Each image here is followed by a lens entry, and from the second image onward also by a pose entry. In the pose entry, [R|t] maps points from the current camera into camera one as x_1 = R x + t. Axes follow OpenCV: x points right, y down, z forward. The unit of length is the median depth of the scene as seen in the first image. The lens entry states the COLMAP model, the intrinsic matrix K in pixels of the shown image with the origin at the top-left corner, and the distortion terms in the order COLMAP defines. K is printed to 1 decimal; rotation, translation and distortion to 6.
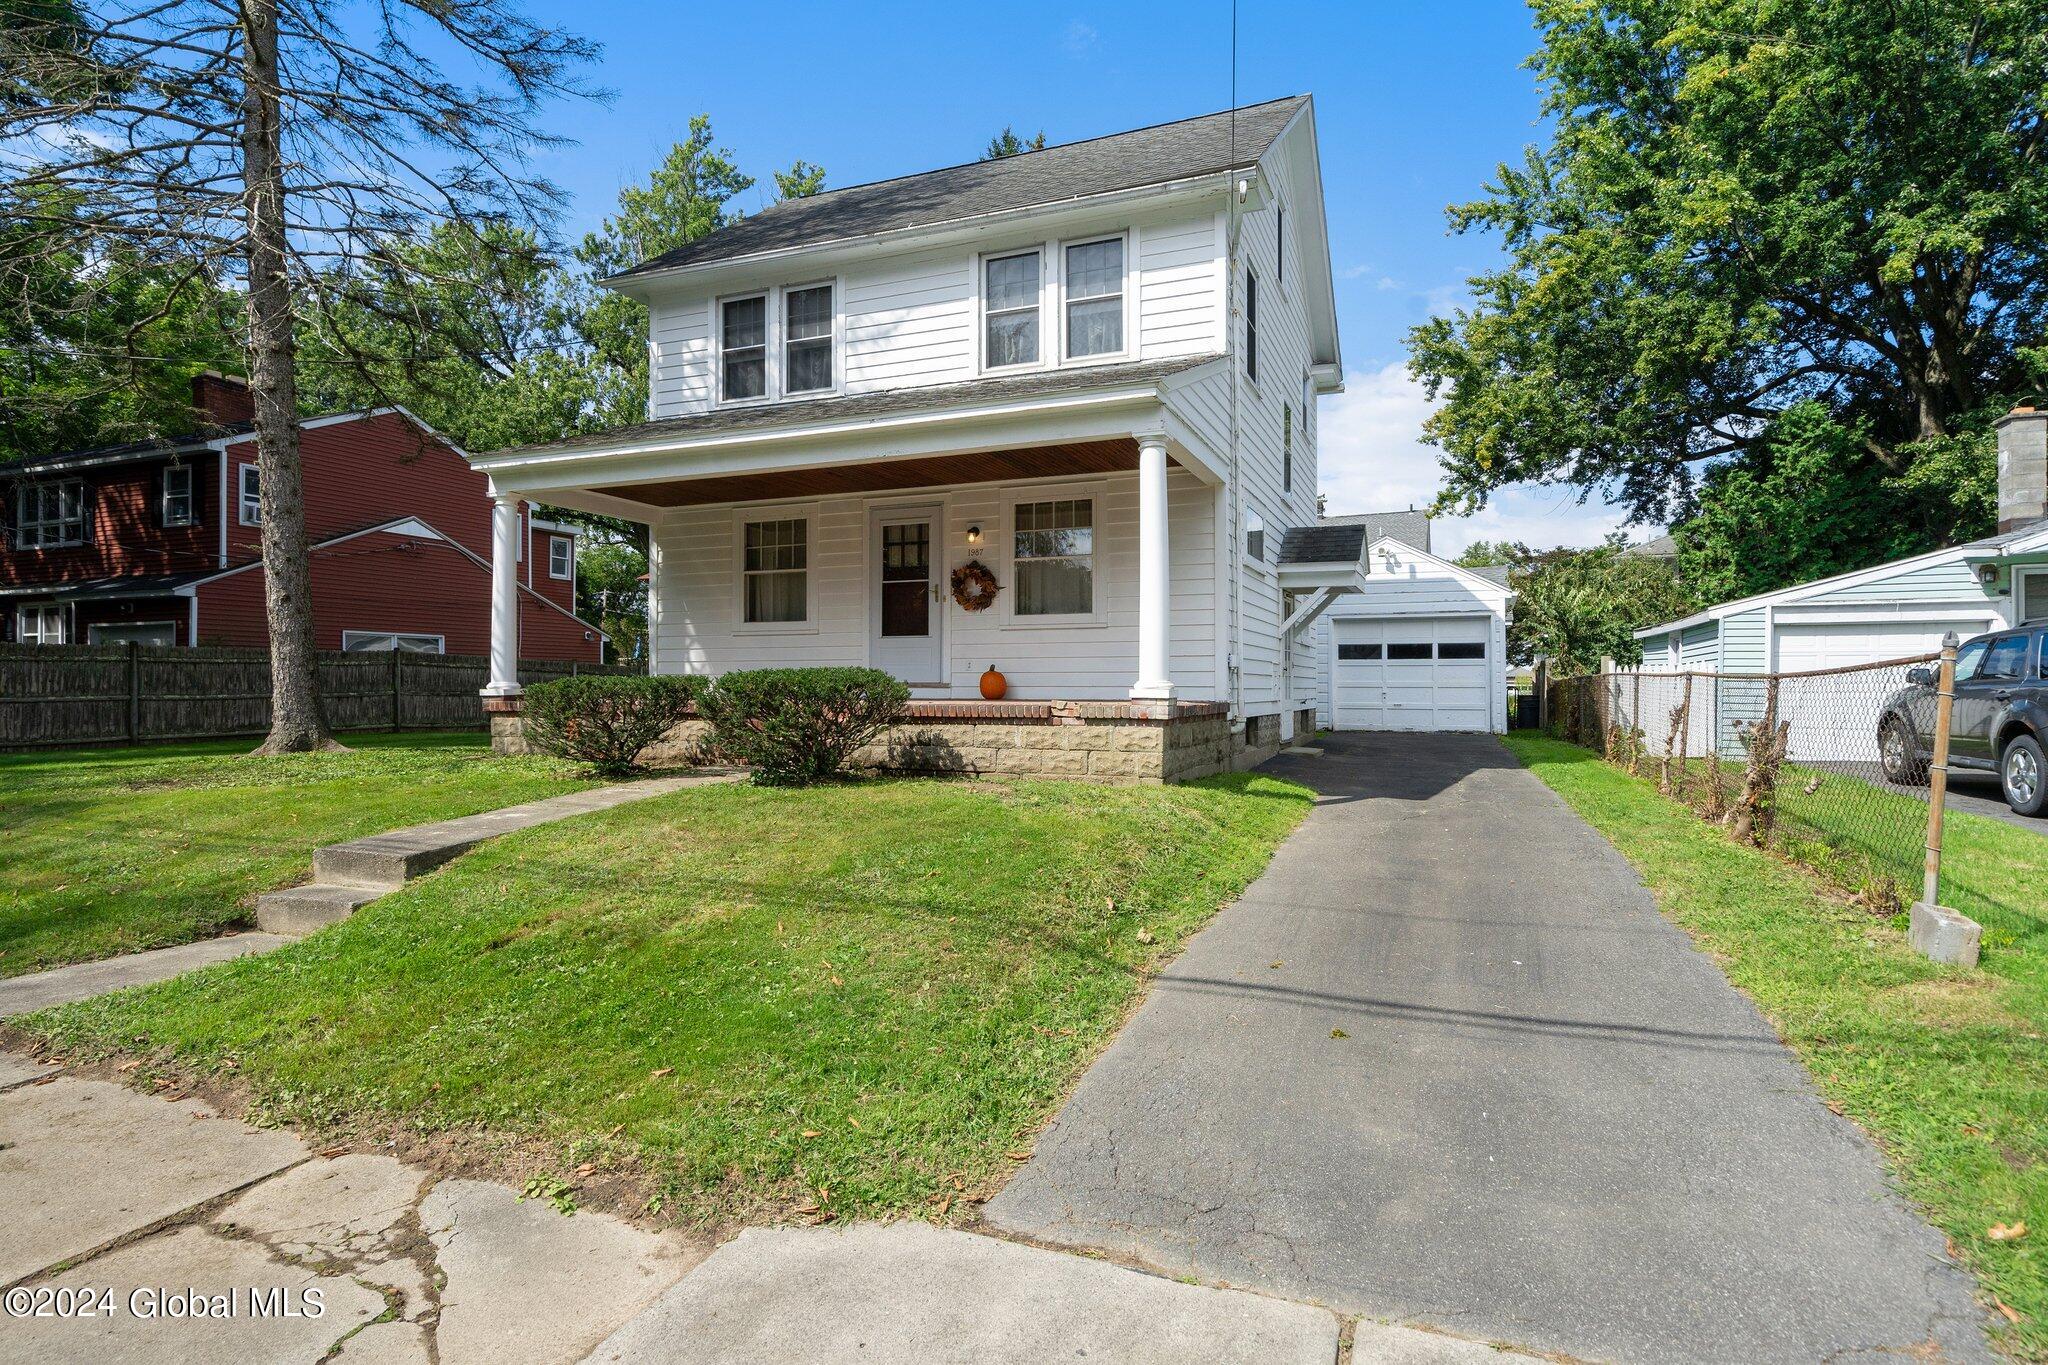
lens RADIAL K [[1083.1, 0, 1027.0], [0, 1083.1, 671.3], [0, 0, 1]] dist [0.004674, -0.002426]
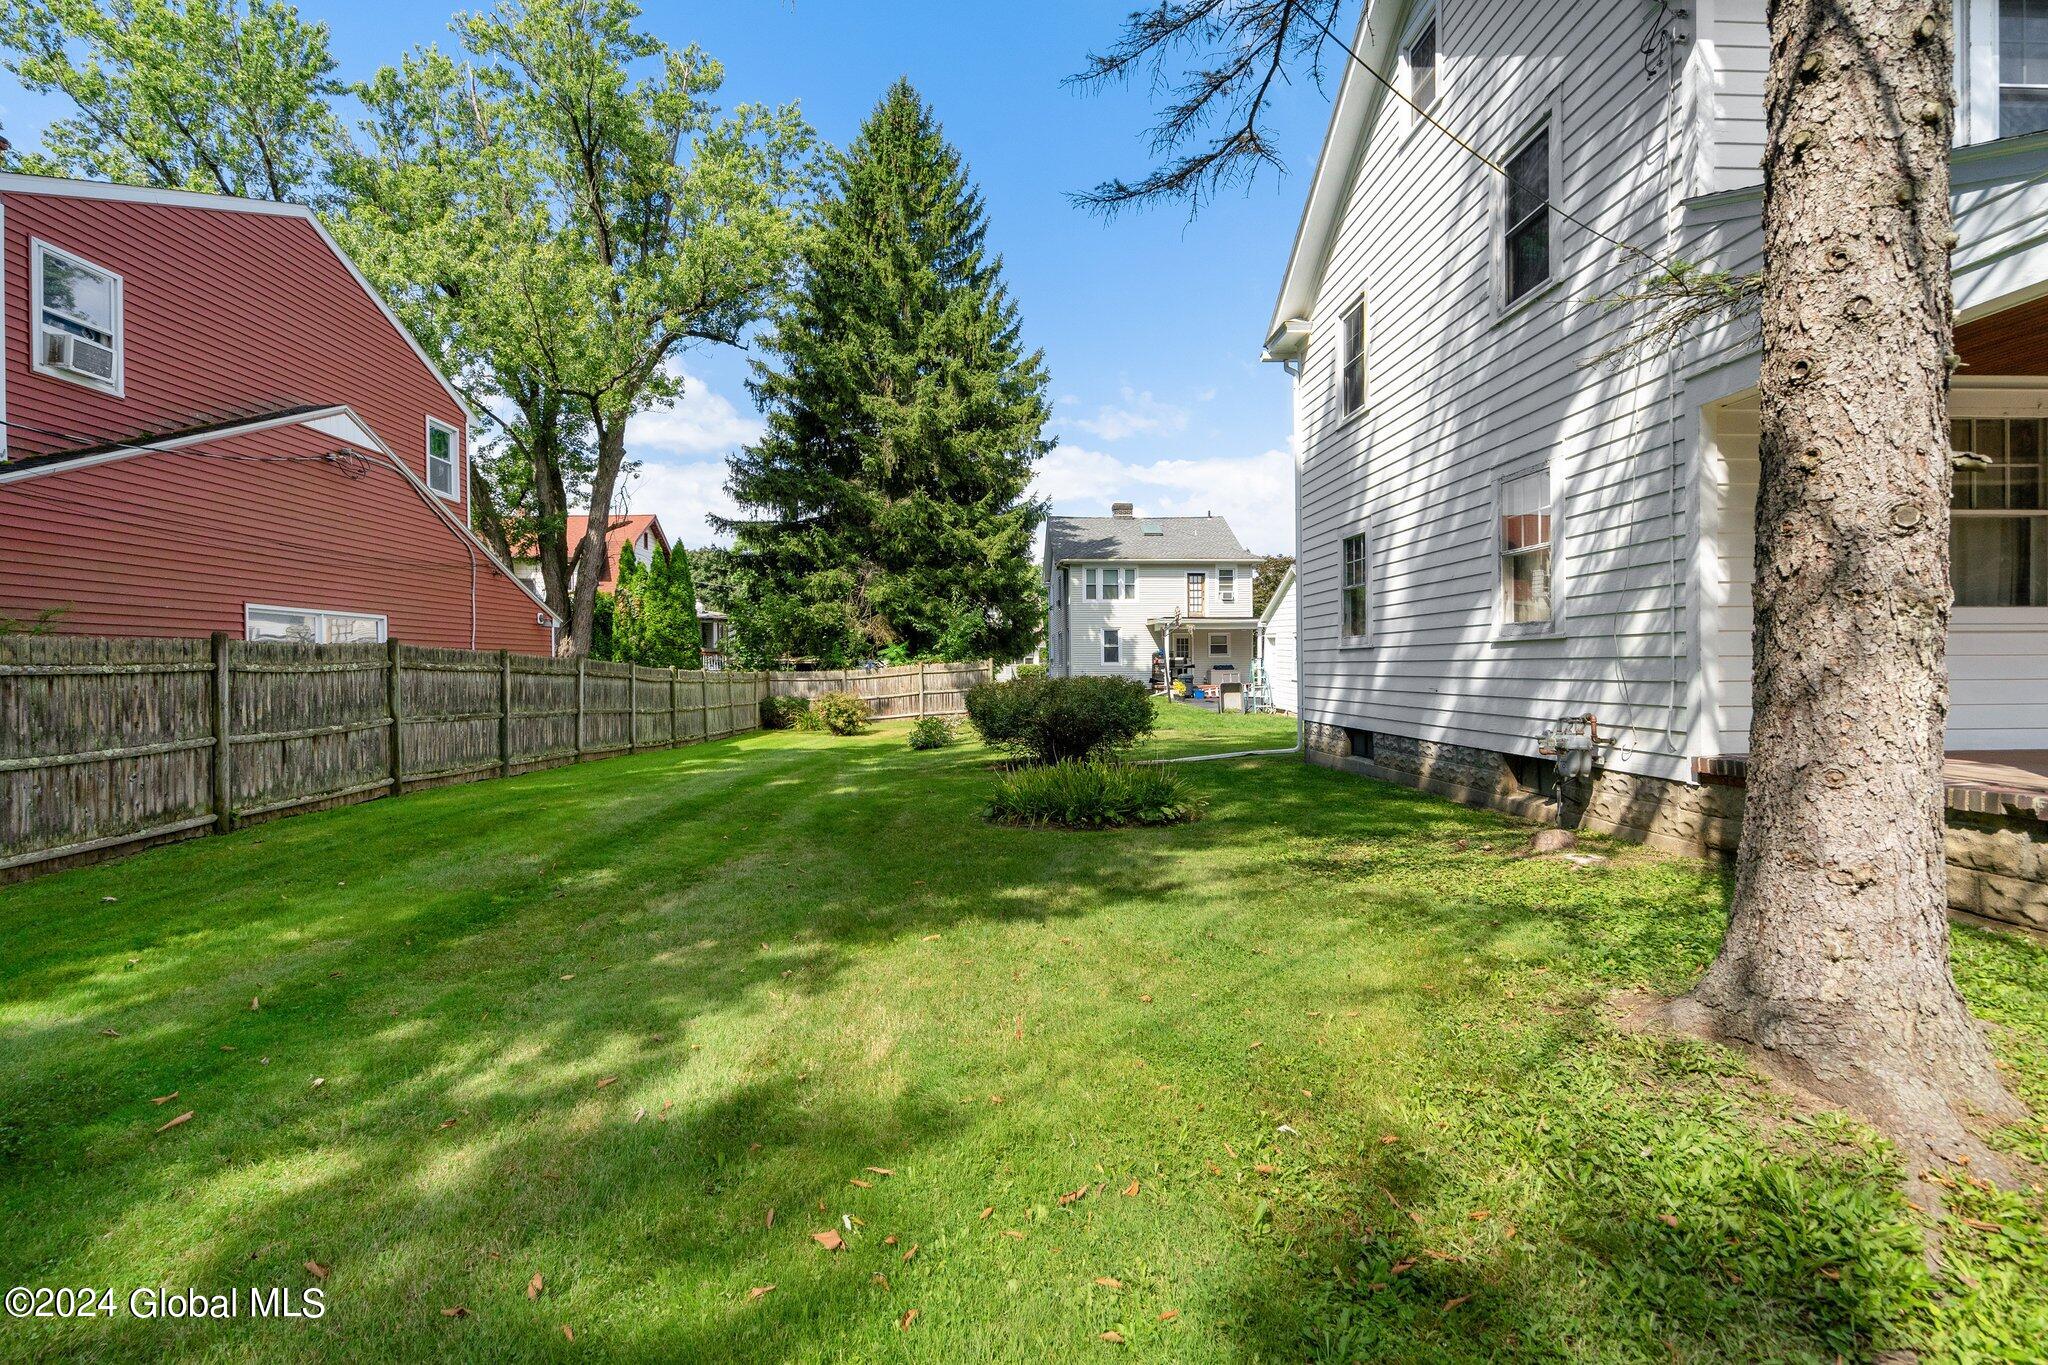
lens RADIAL K [[949.3, 0, 1033.3], [0, 949.3, 663.9], [0, 0, 1]] dist [-0.004055, 0.002038]
pose [[0.916571, -0.003111, 0.399860, -0.738181], [-0.000427, 0.999962, 0.008760, -0.020020], [-0.399872, -0.008200, 0.916534, 0.678477]]
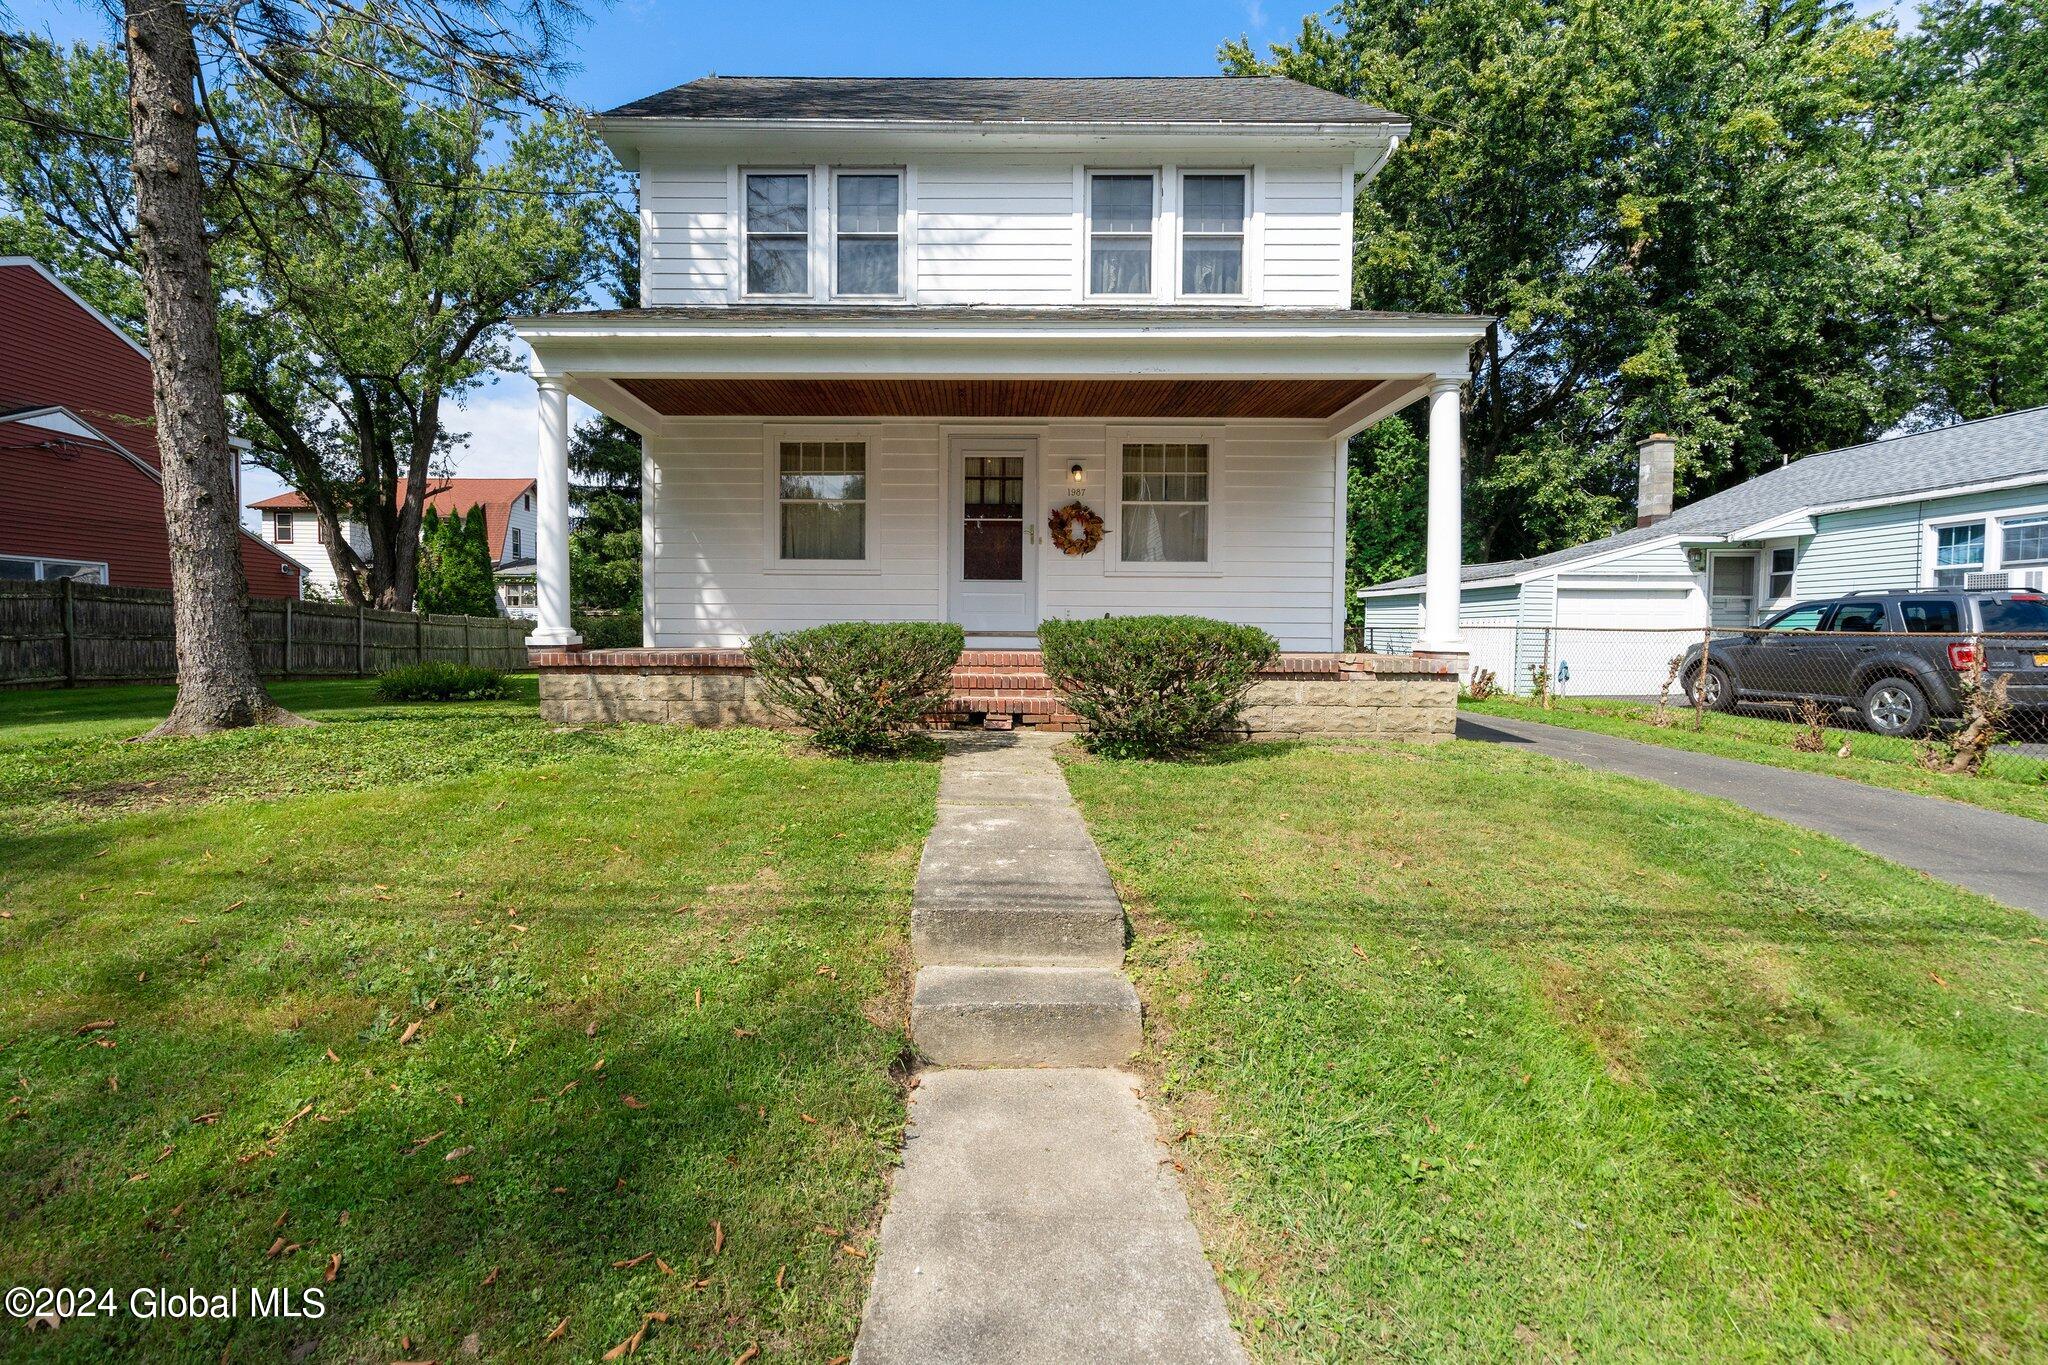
lens RADIAL K [[949.3, 0, 967.1], [0, 949.3, 661.0], [0, 0, 1]] dist [-0.004055, 0.002038]
pose [[0.930439, -0.004507, 0.366419, -0.363478], [-0.012453, 0.998958, 0.043909, 0.000540], [-0.366235, -0.045418, 0.929413, 0.222853]]
